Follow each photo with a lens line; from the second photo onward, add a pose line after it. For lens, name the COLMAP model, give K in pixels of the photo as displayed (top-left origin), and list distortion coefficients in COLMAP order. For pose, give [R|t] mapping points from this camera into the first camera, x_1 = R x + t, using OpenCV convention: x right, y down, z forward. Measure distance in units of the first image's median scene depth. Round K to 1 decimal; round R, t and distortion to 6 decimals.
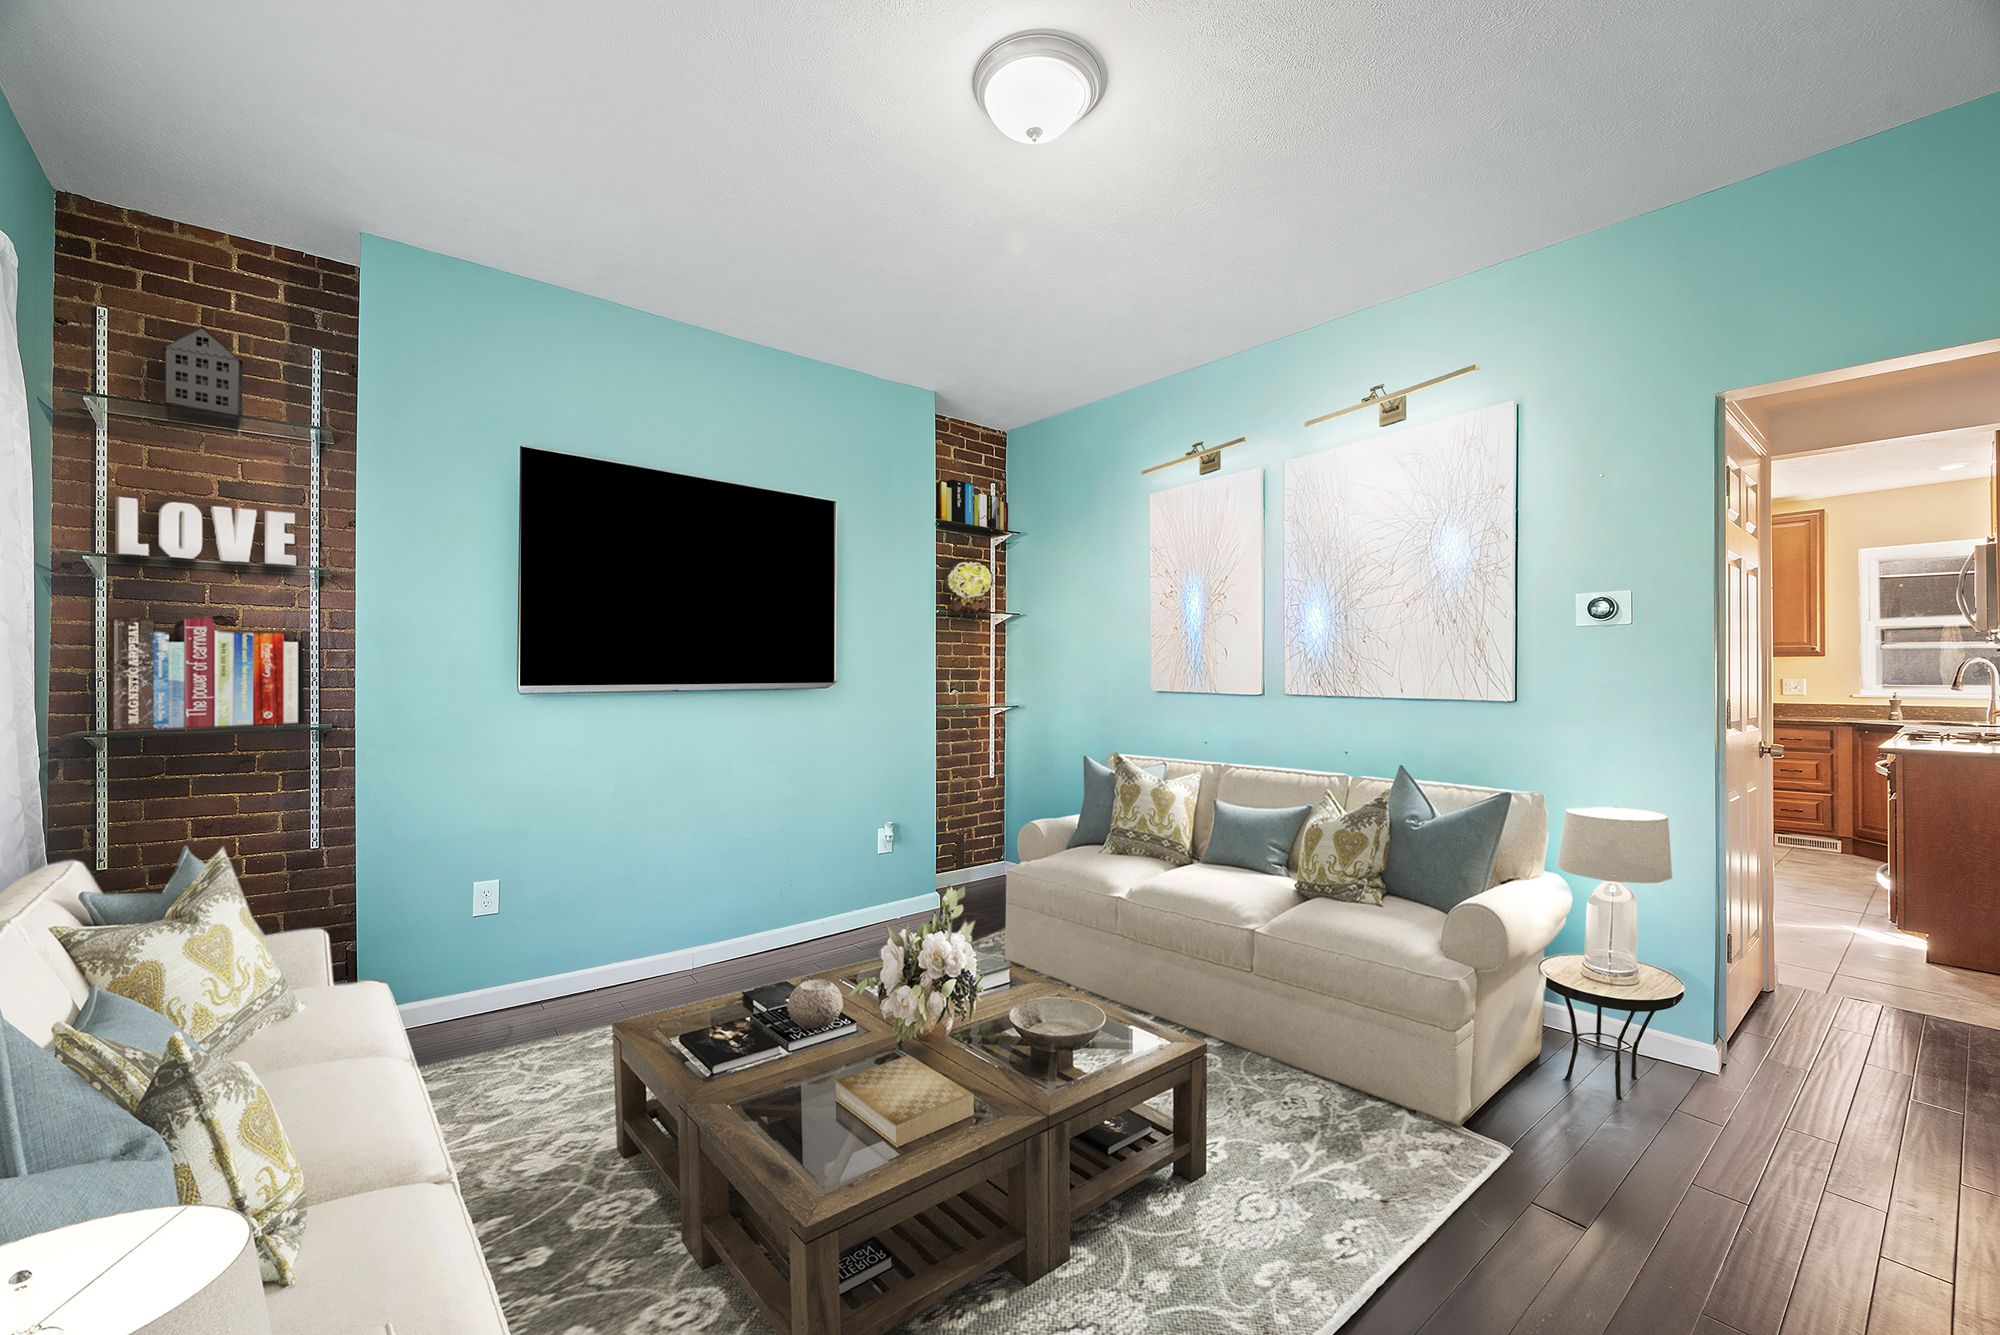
lens RADIAL K [[788.6, 0, 1005.7], [0, 788.6, 675.4], [0, 0, 1]] dist [0.000285, -0.000622]
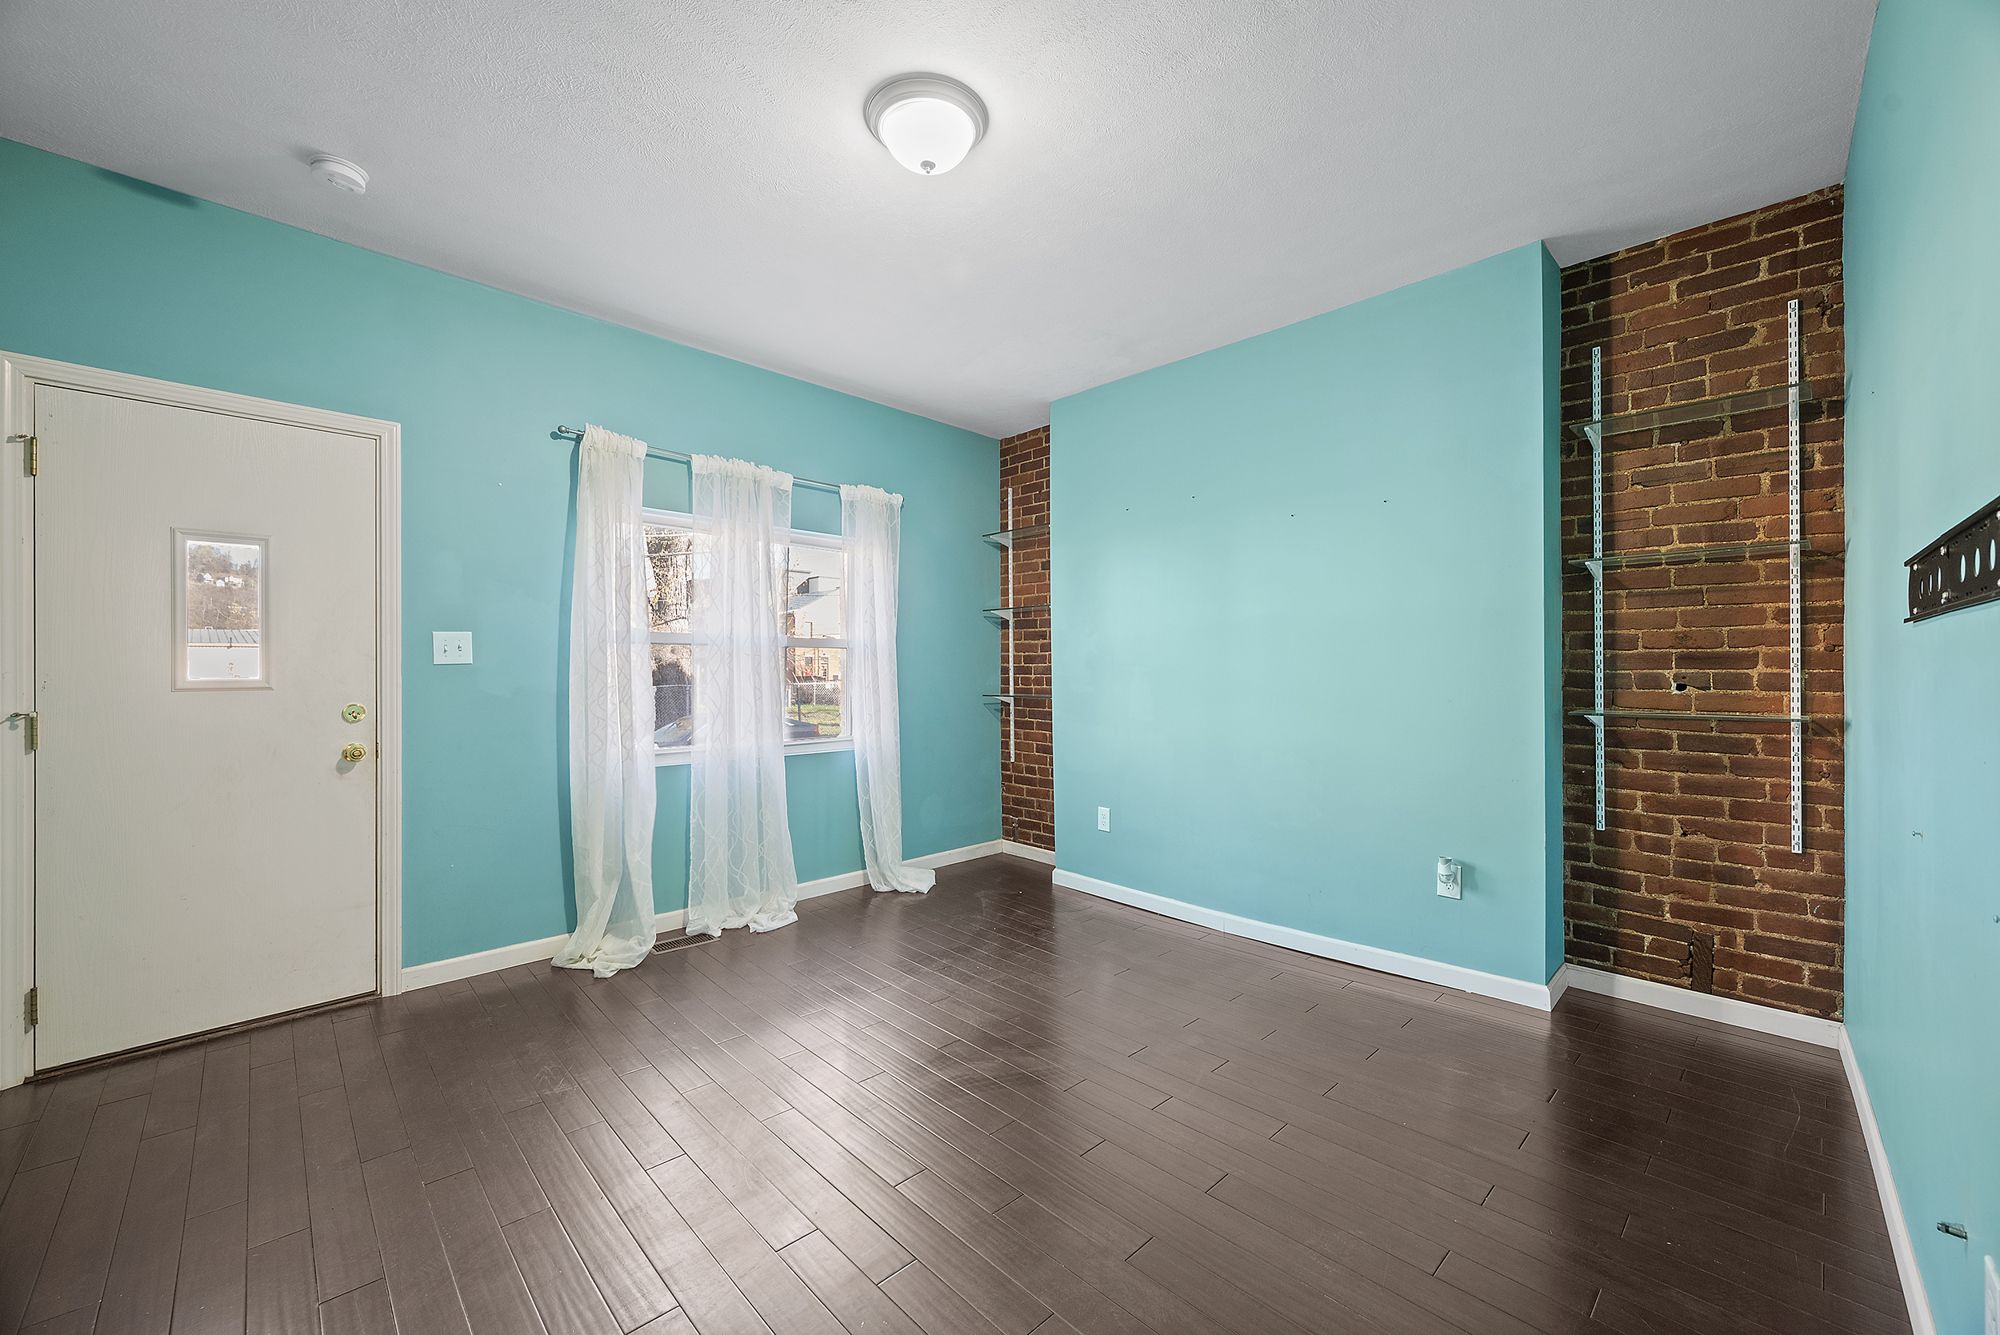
lens RADIAL K [[832.5, 0, 1000.0], [0, 832.5, 667.5], [0, 0, 1]] dist [-0.000719, -0.000331]
pose [[0.051962, 0.000903, -0.998649, 0.523532], [0.009138, 0.999957, 0.001380, -0.001572], [0.998607, -0.009197, 0.051952, 0.440224]]
